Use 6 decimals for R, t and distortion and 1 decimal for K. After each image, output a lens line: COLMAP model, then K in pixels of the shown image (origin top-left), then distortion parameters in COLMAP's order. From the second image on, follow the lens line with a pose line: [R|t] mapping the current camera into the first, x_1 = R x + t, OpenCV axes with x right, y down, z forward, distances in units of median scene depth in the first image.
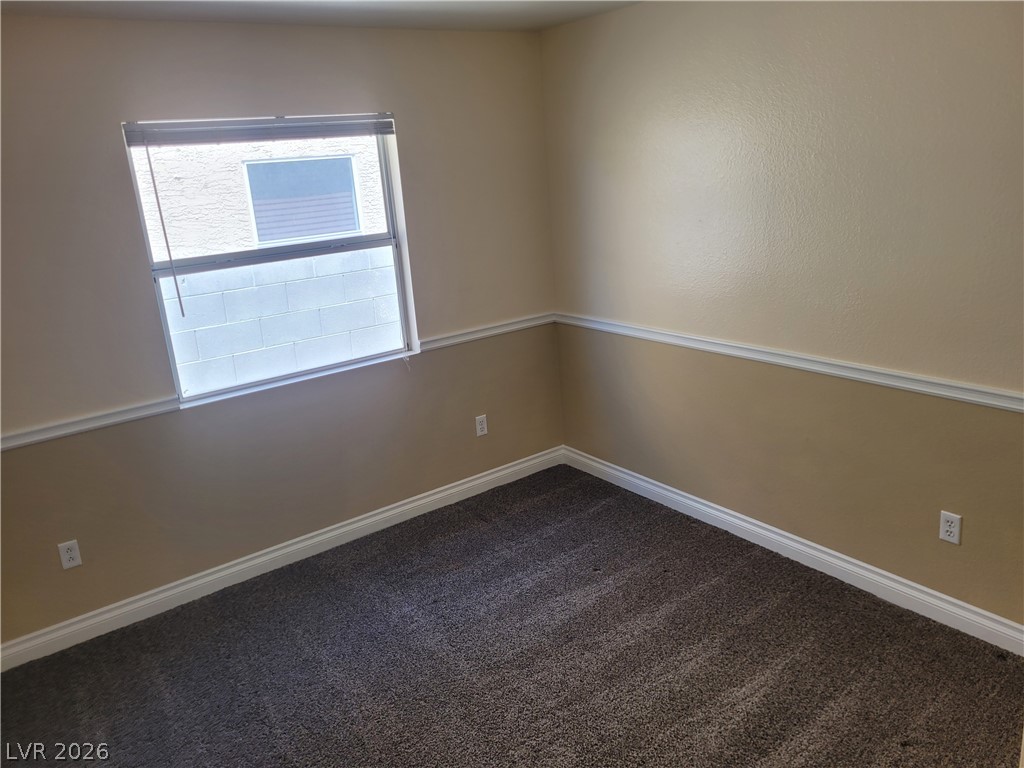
lens RADIAL K [[773.4, 0, 507.5], [0, 773.4, 378.2], [0, 0, 1]] dist [0.055111, -0.043507]
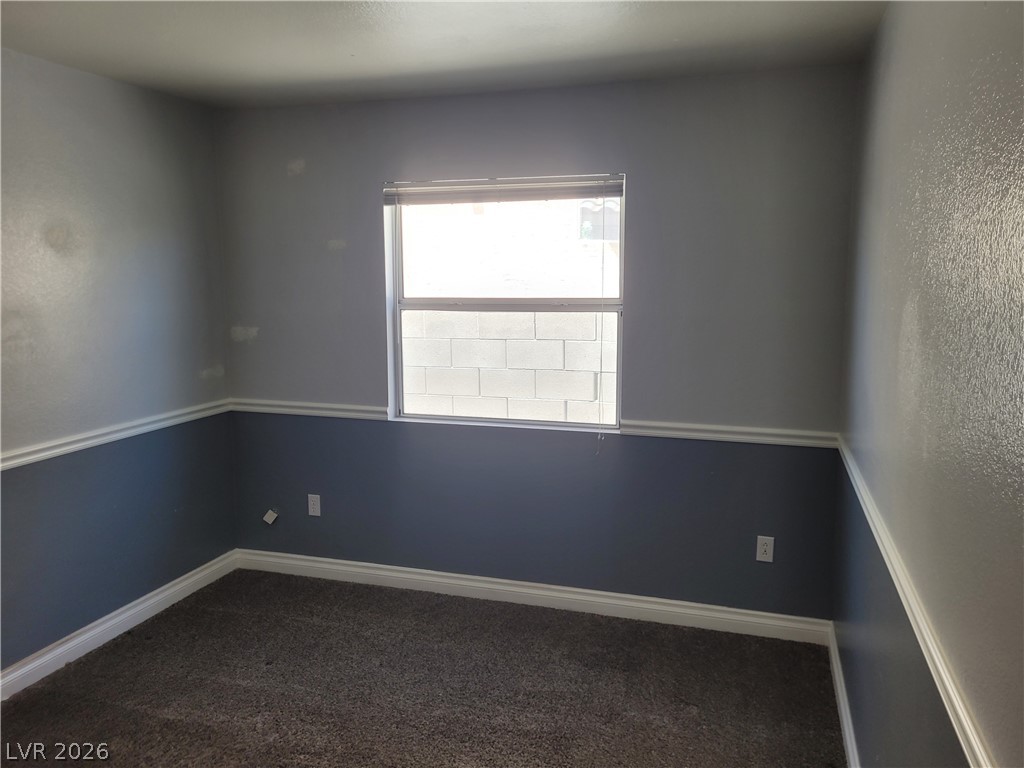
lens RADIAL K [[772.7, 0, 511.8], [0, 772.7, 319.6], [0, 0, 1]] dist [-0.002778, -0.045039]
pose [[0.594802, 0.155377, -0.788714, 0.513889], [-0.242851, 0.970031, 0.007952, -0.142843], [0.766312, 0.186810, 0.614709, 0.351192]]
